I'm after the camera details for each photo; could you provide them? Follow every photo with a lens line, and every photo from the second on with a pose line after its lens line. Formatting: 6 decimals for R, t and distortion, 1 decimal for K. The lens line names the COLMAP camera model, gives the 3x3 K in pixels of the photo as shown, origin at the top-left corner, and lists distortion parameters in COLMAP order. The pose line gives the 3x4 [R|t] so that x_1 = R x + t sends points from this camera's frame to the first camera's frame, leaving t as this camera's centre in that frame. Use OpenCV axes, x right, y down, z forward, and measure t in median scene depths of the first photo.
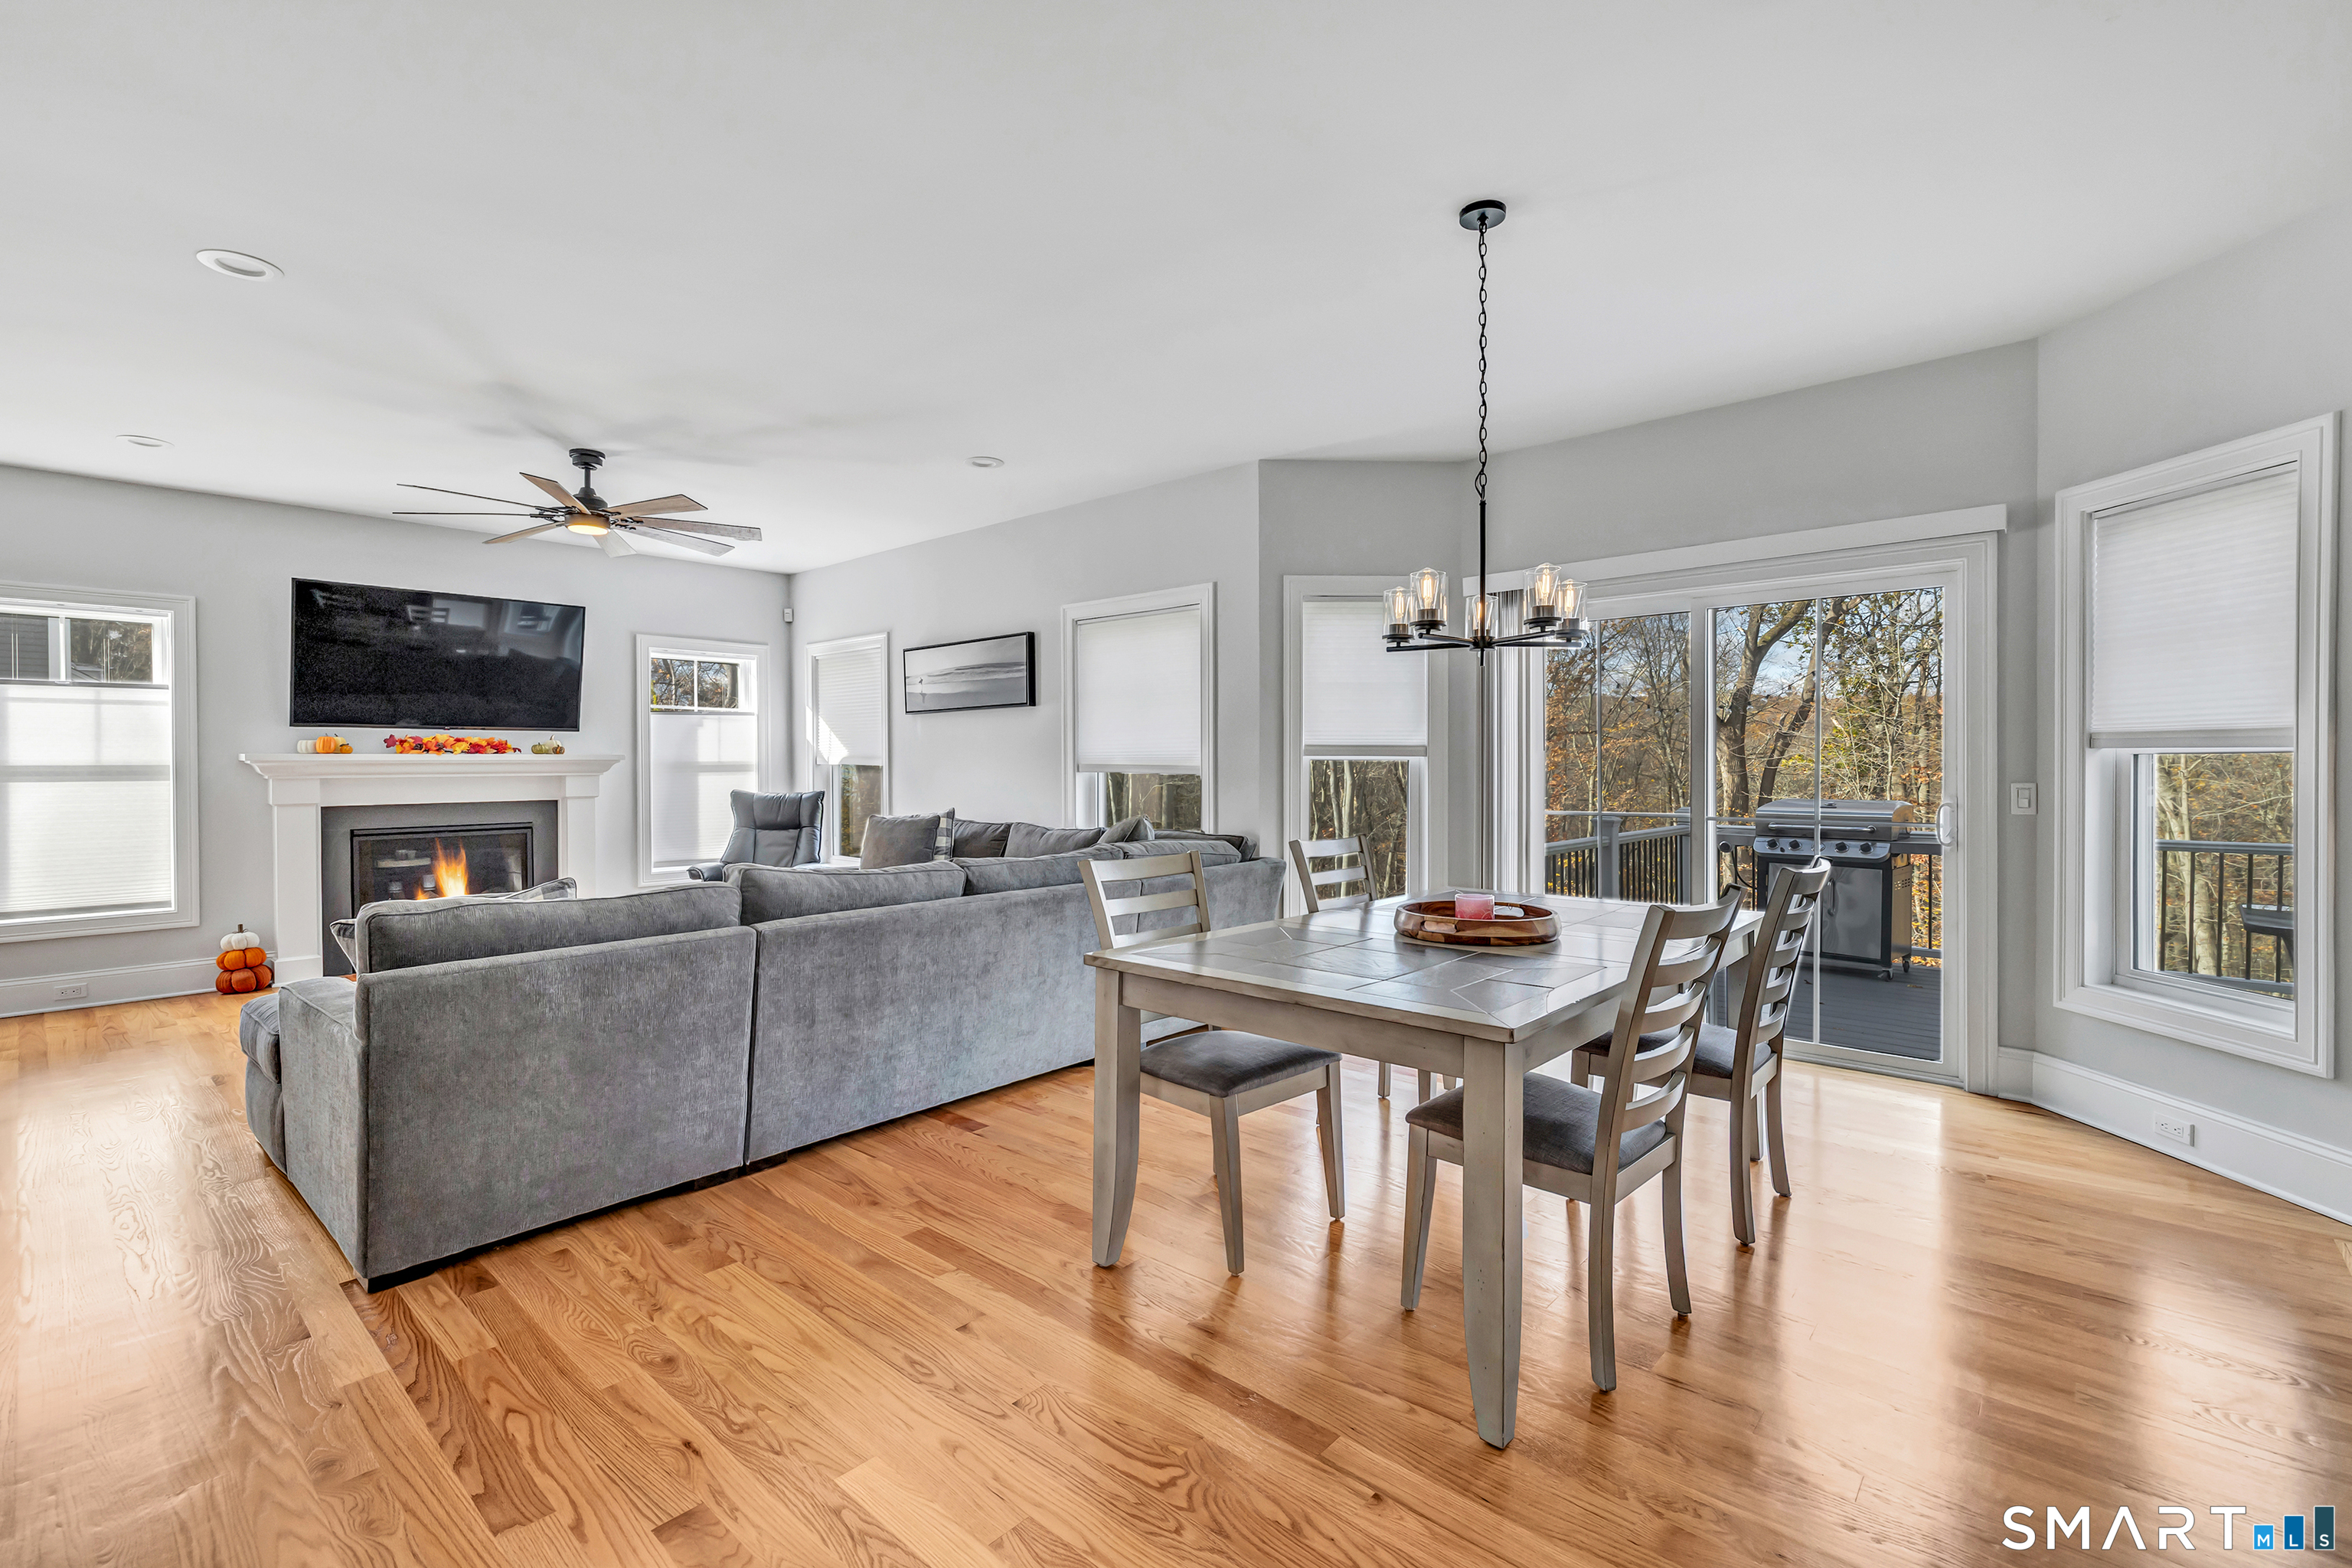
lens RADIAL K [[1002.5, 0, 1174.8], [0, 1002.5, 780.0], [0, 0, 1]] dist [0.001136, -0.000017]
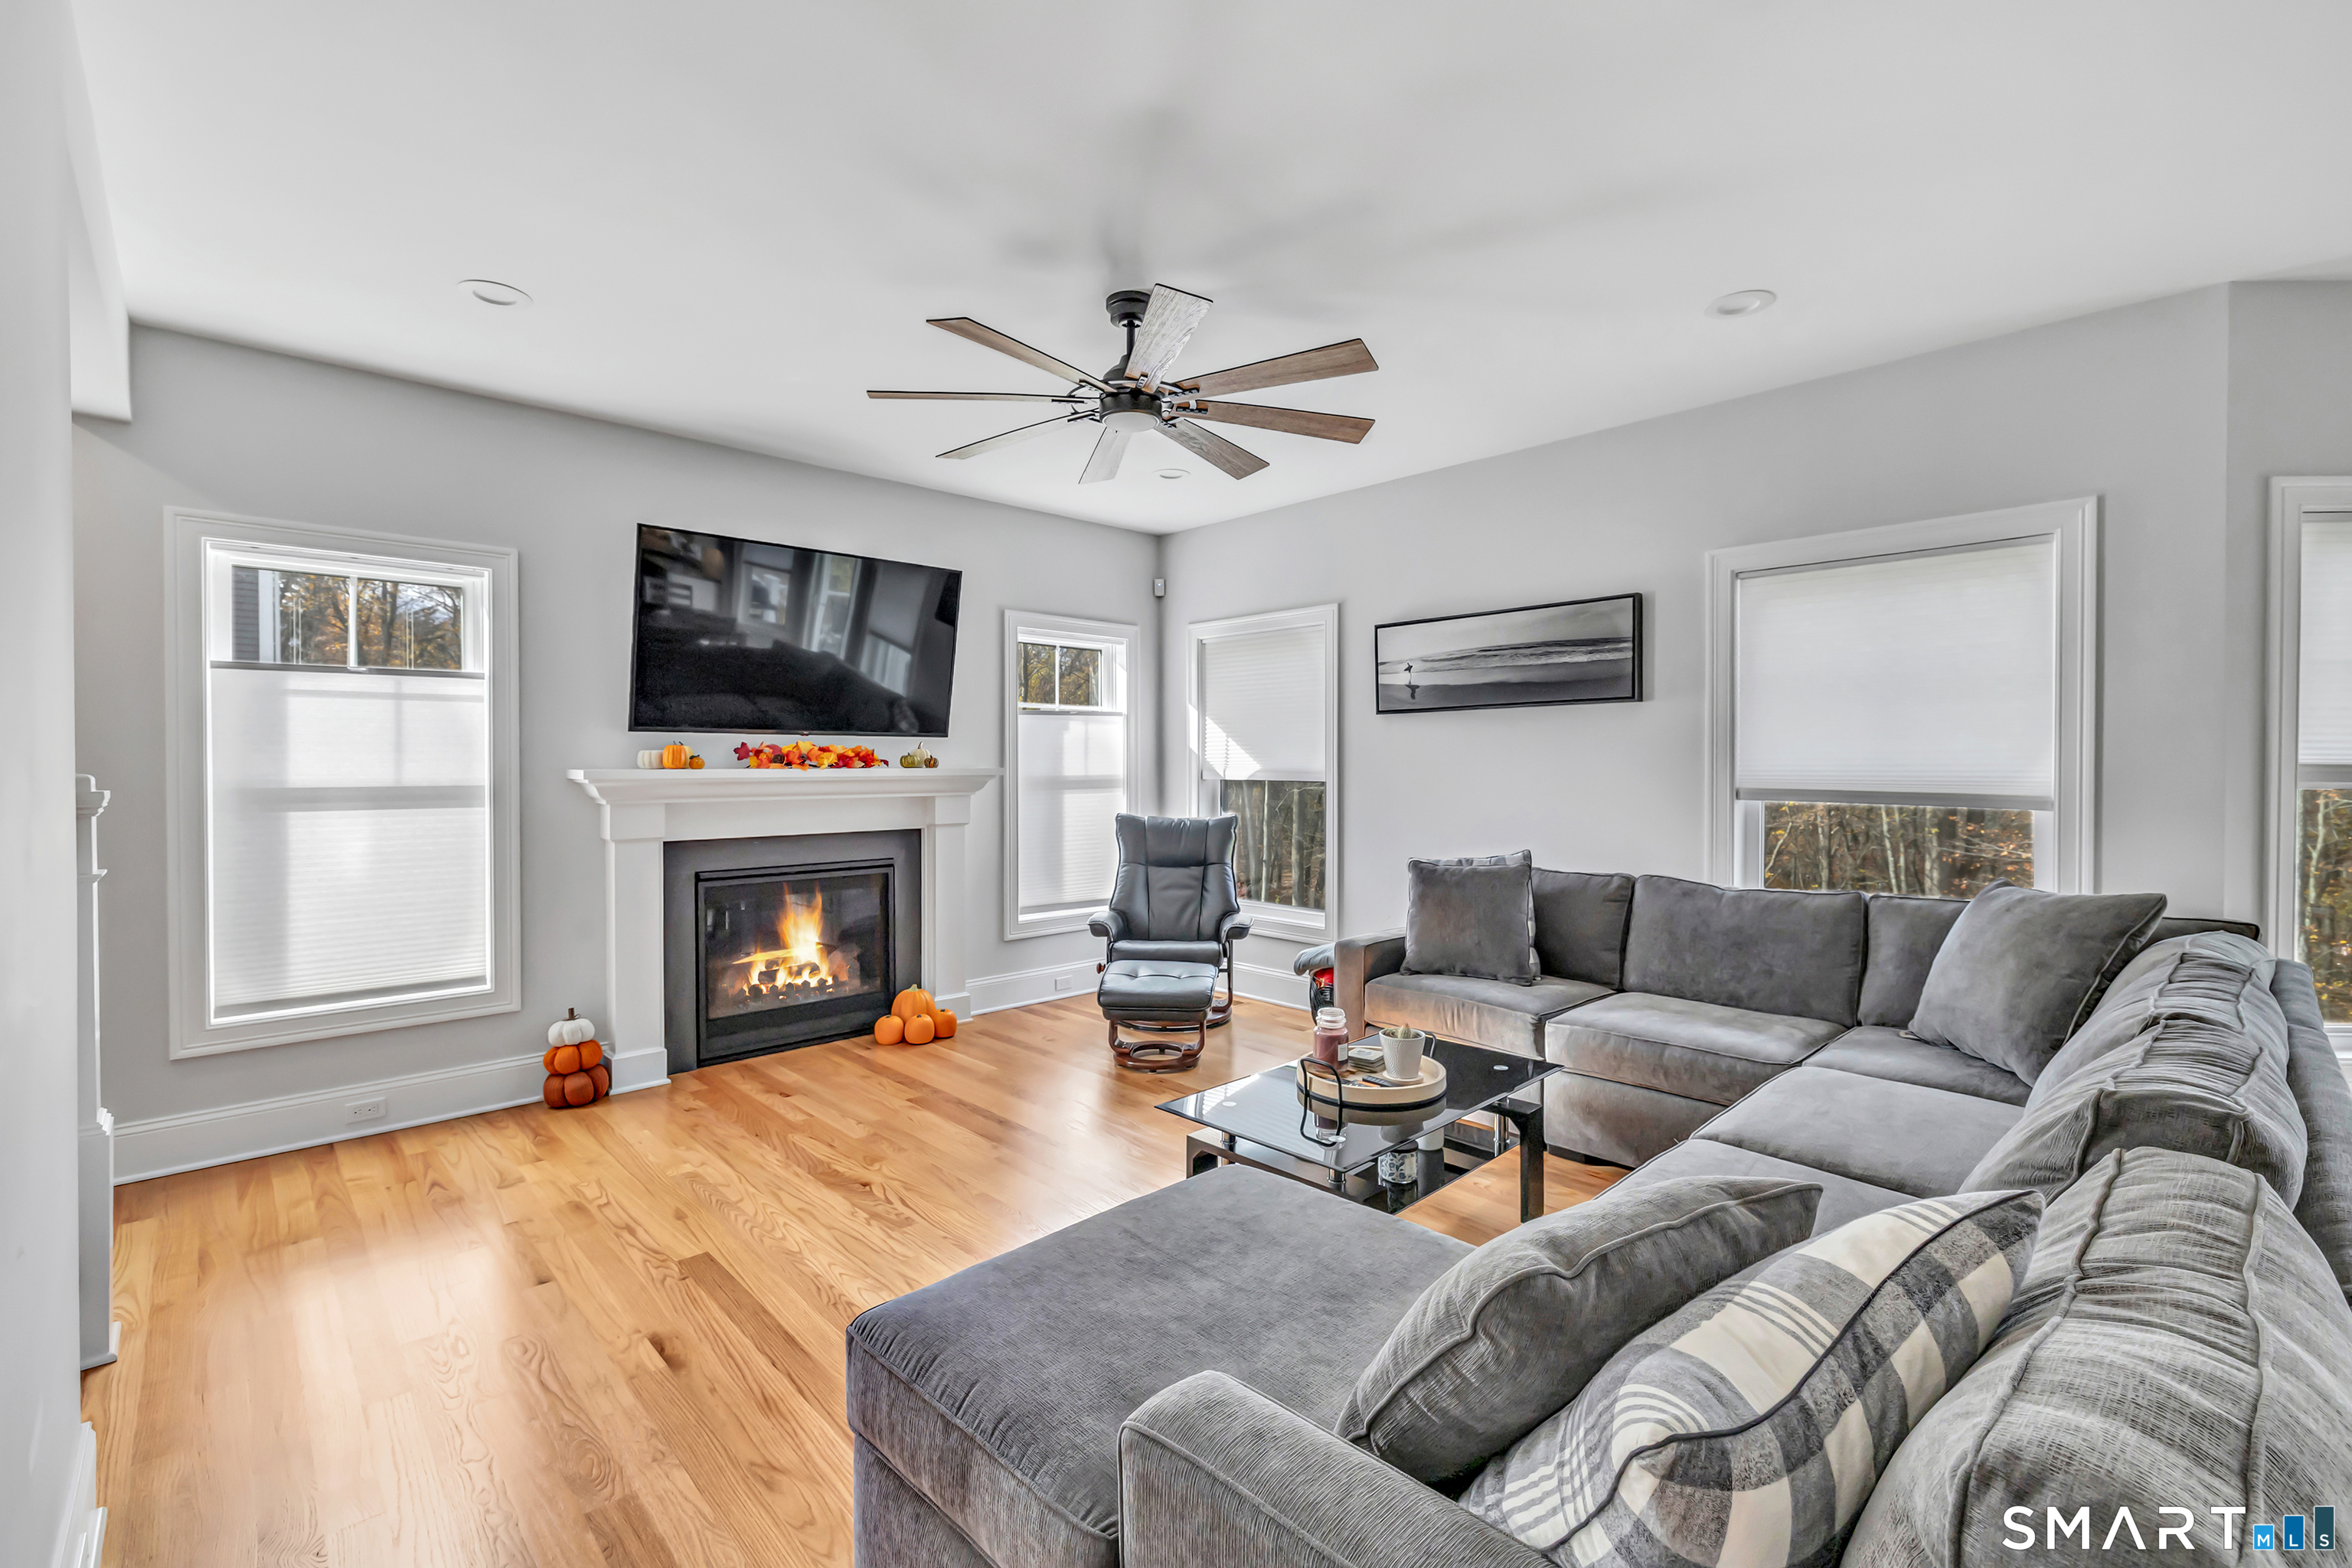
lens RADIAL K [[1001.4, 0, 1176.0], [0, 1001.4, 784.0], [0, 0, 1]] dist [-0.002749, -0.000412]
pose [[0.996249, 0.005827, -0.086341, -0.402131], [-0.005561, 0.999979, 0.003330, -0.018736], [0.086359, -0.002837, 0.996260, 0.298660]]
